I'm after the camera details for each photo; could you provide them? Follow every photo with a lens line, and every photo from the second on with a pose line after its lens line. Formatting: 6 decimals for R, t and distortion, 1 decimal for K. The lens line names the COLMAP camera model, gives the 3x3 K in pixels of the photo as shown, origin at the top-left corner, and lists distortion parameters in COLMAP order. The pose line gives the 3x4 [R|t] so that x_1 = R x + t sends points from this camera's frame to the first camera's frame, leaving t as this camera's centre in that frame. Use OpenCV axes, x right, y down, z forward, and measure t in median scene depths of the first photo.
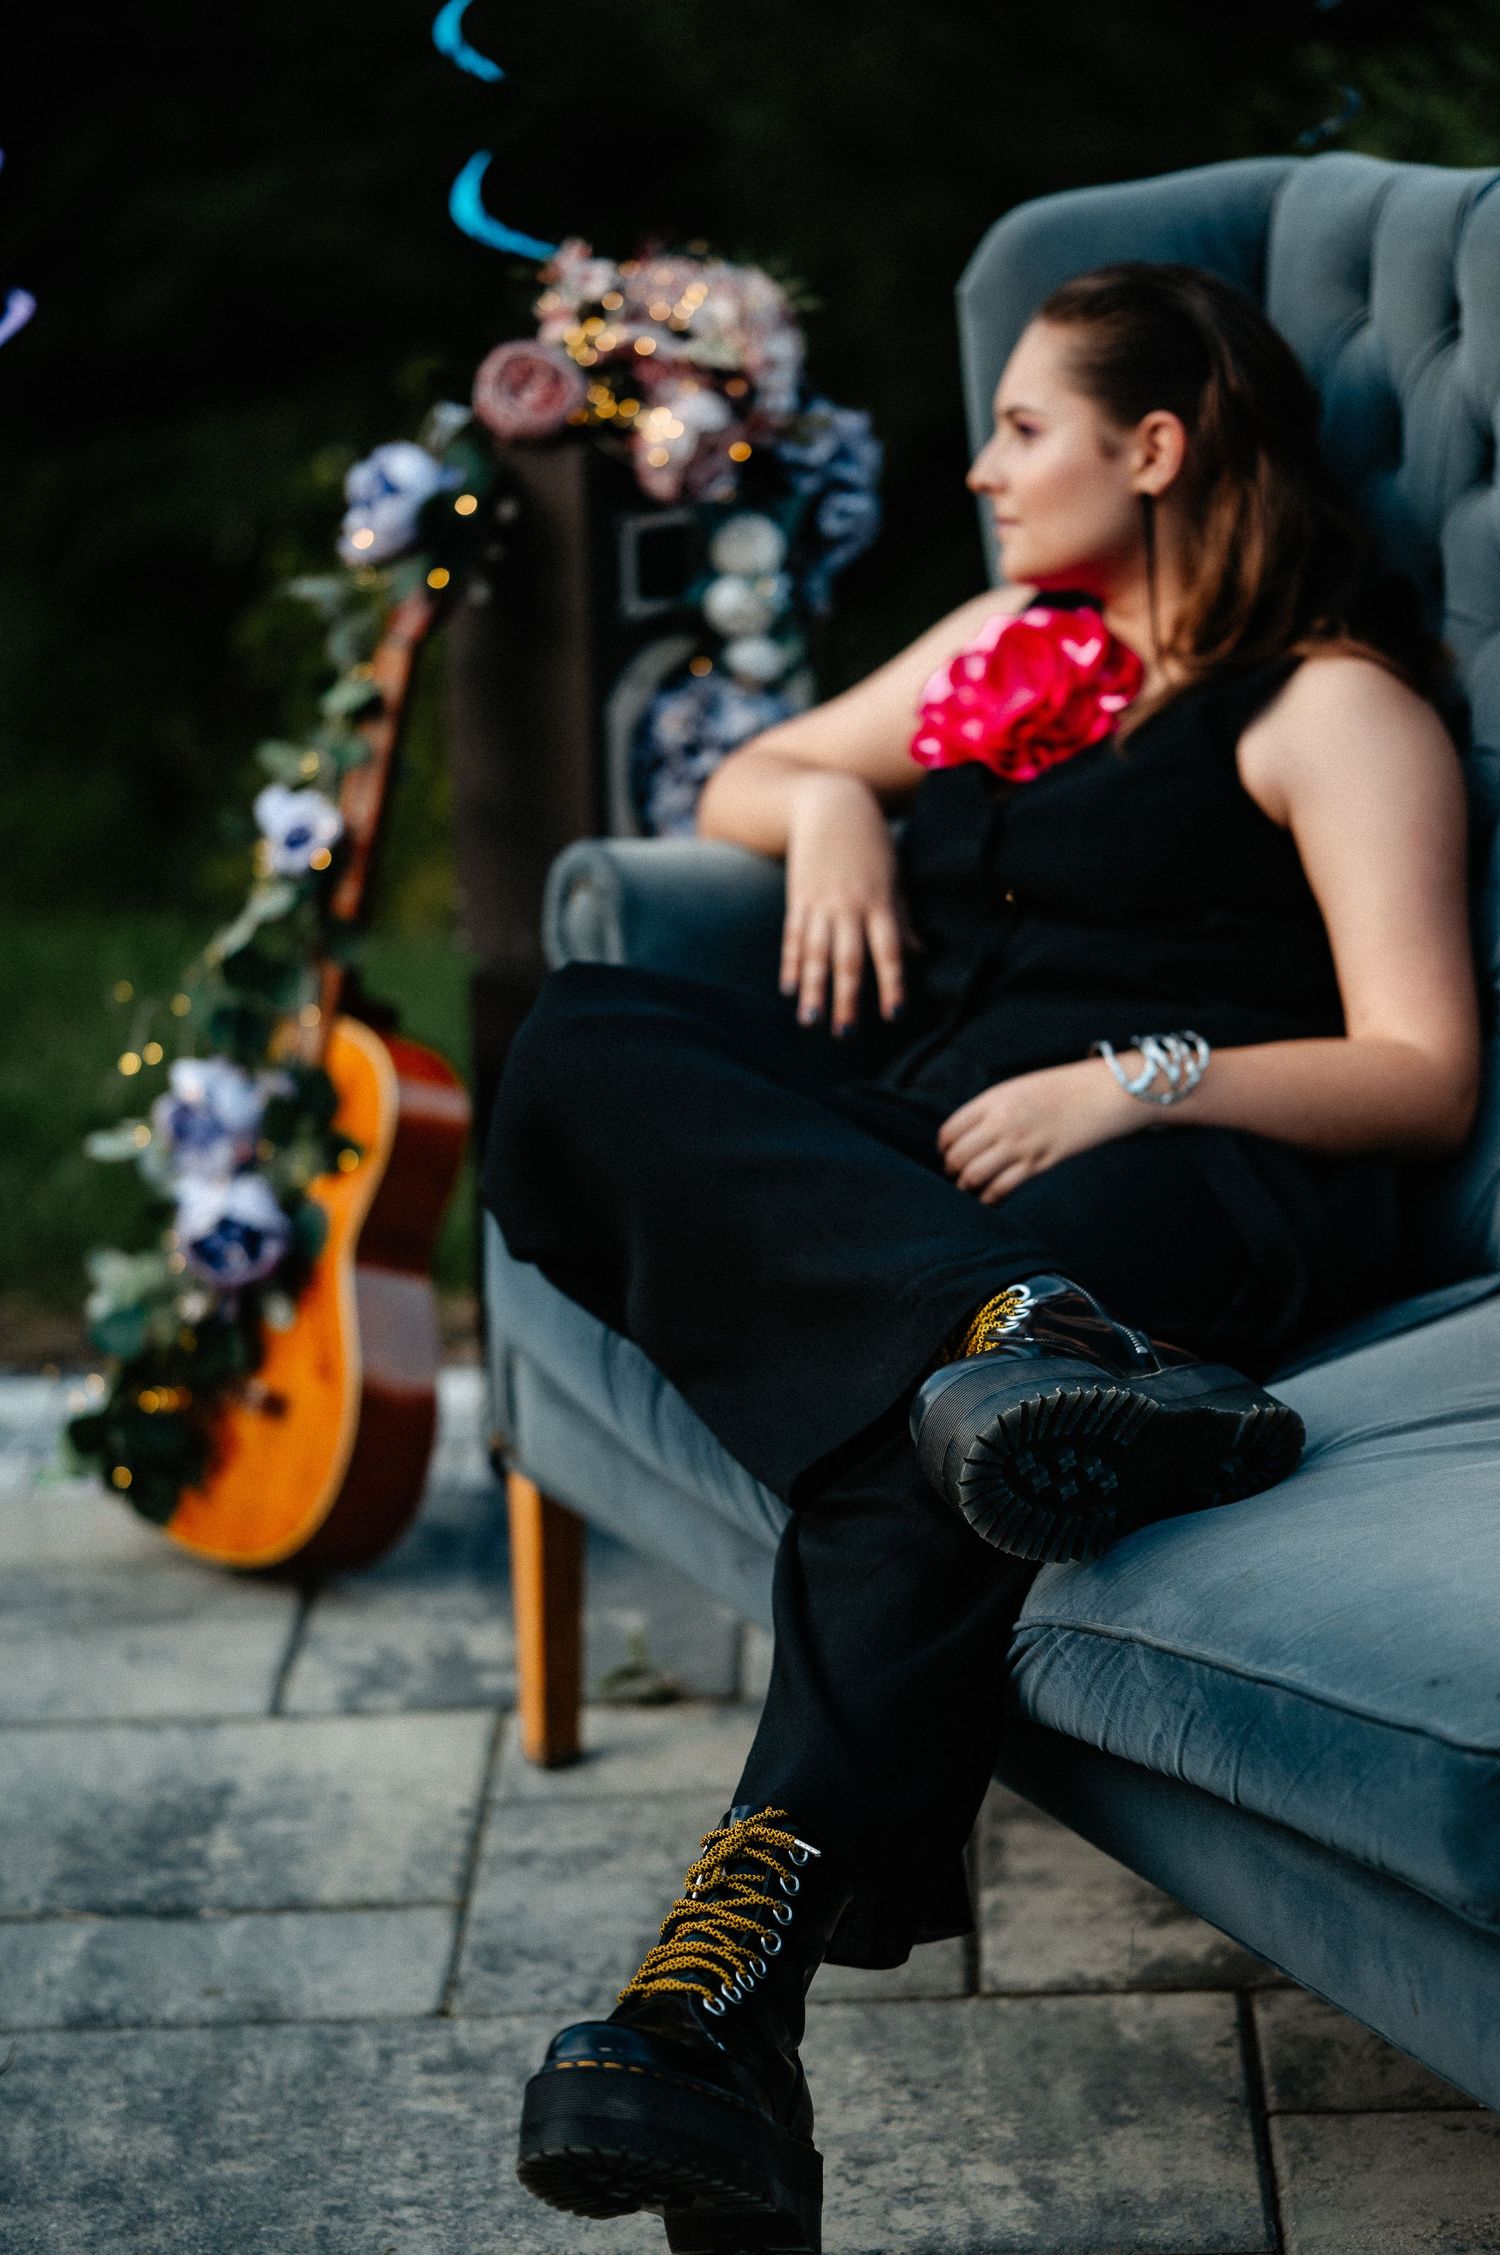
lens RADIAL K [[5373.1, 0, 741.3], [0, 5373.1, 1139.7], [0, 0, 1]] dist [0.139434, -0.577556]
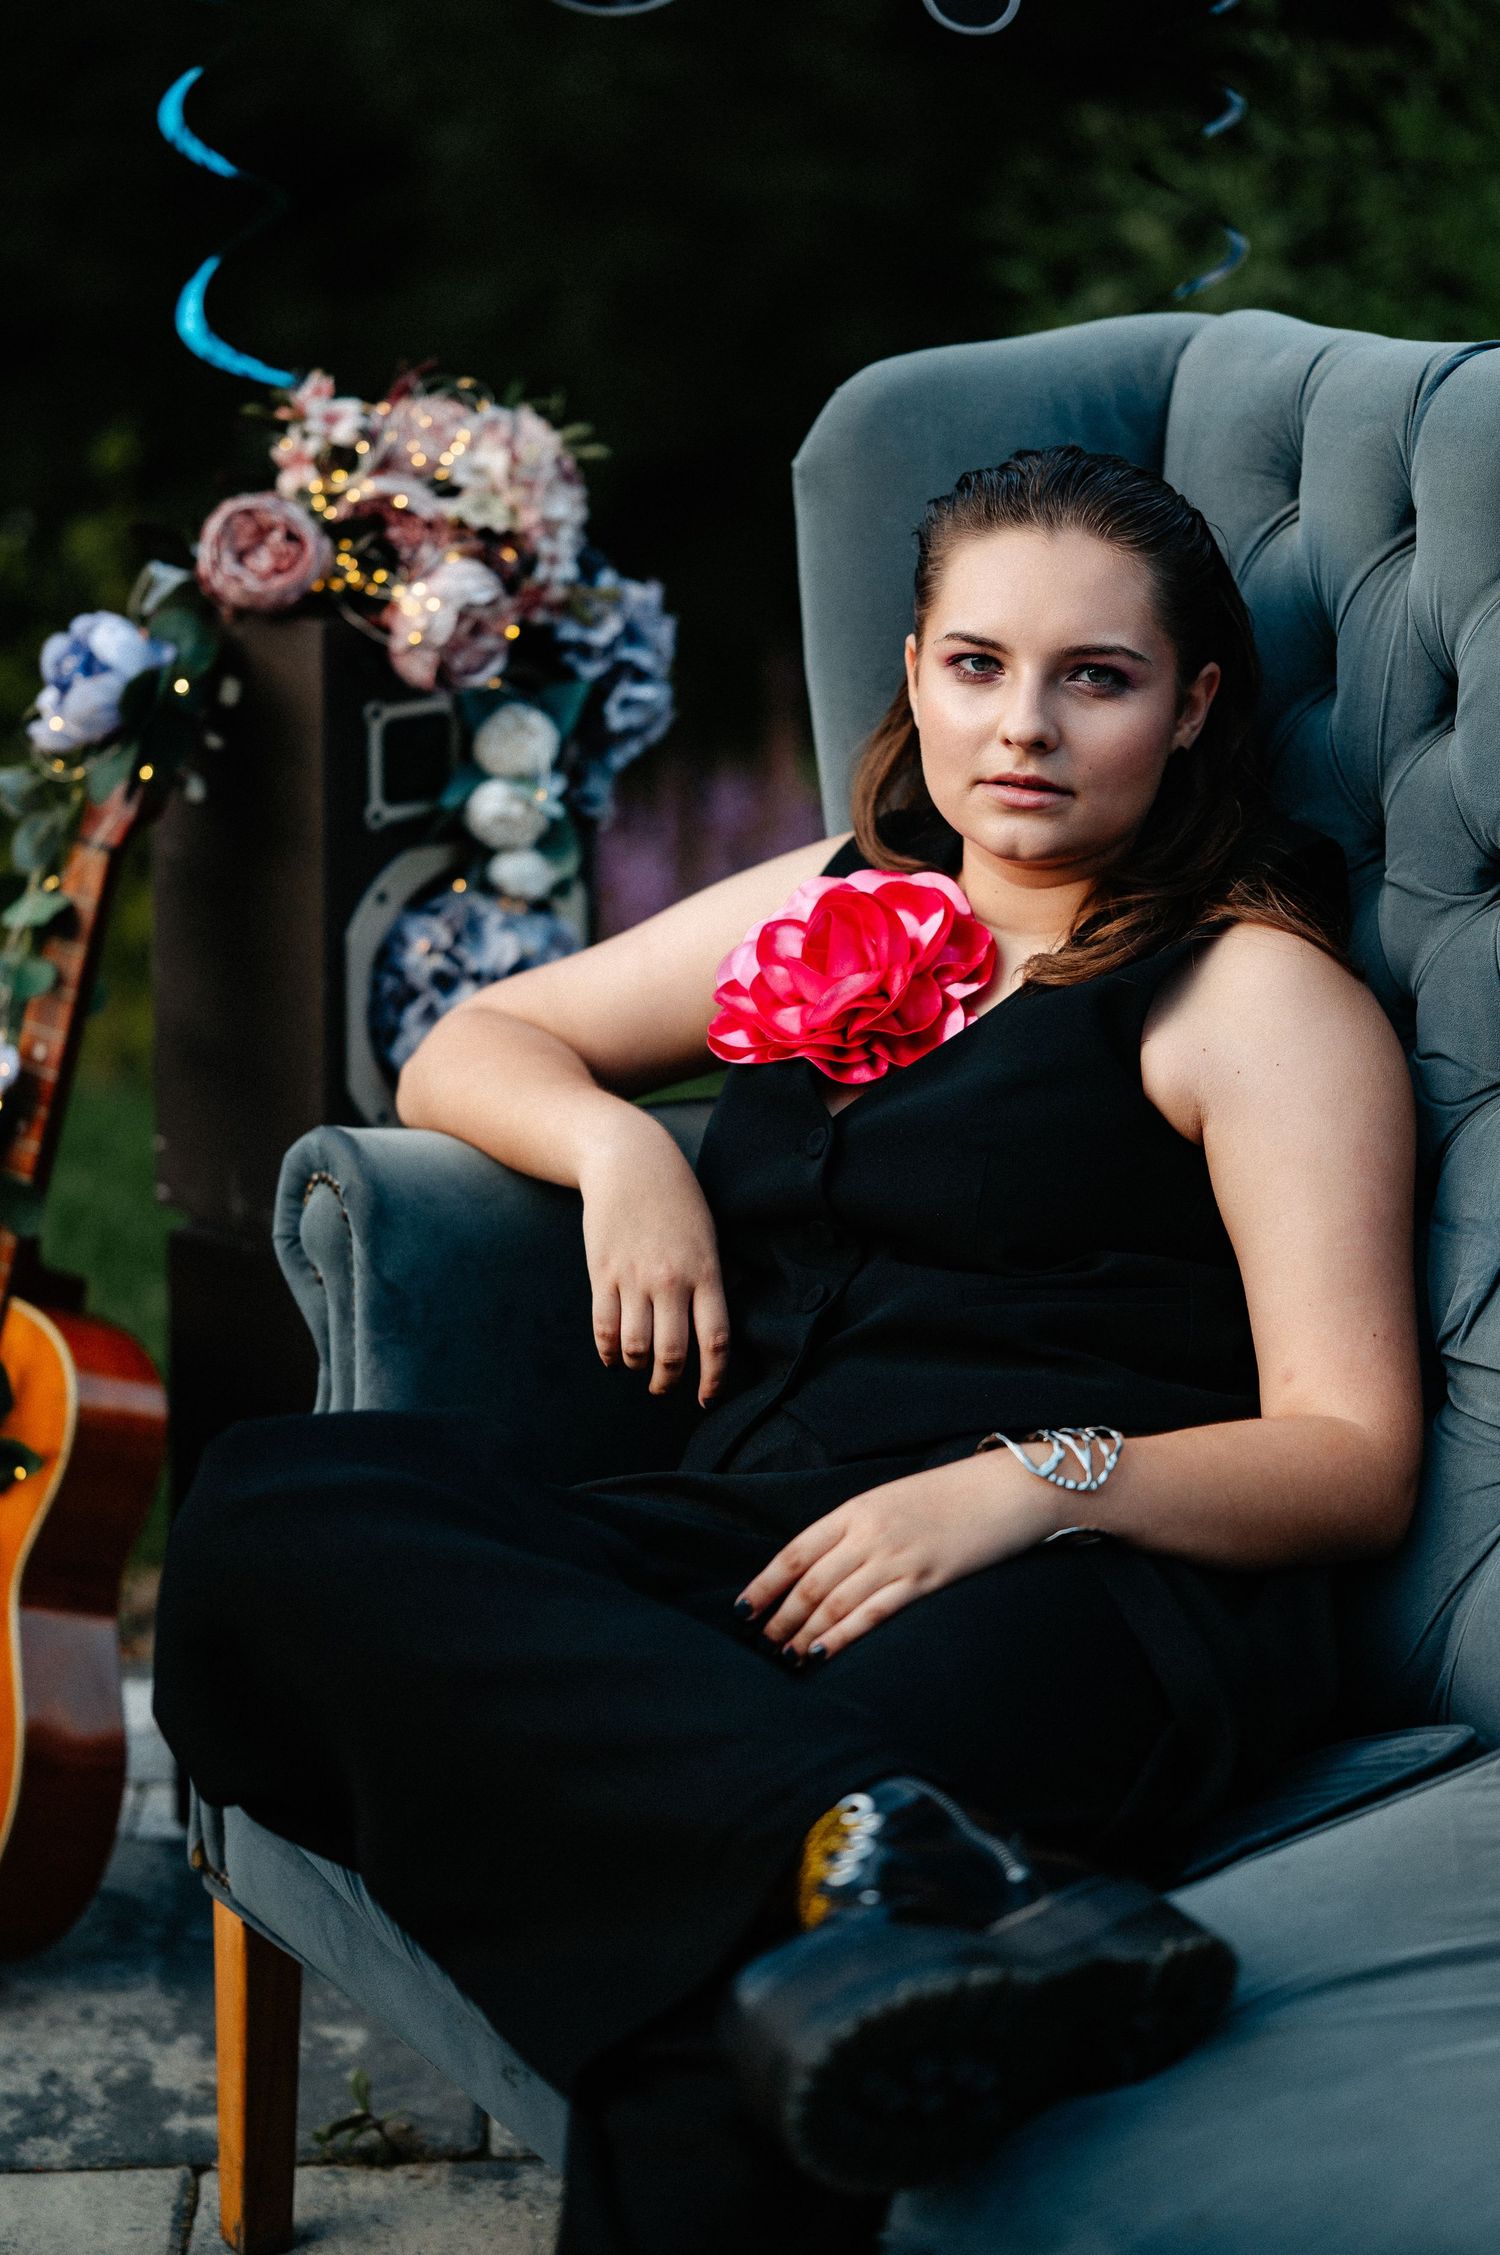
lens RADIAL K [[5392.4, 0, 725.2], [0, 5392.4, 1123.0], [0, 0, 1]] dist [0.064598, -0.239789]
pose [[0.998377, 0.019825, 0.053397, -0.010288], [-0.019228, 0.999747, -0.011656, -0.042036], [-0.053615, 0.010611, 0.998505, 0.161321]]
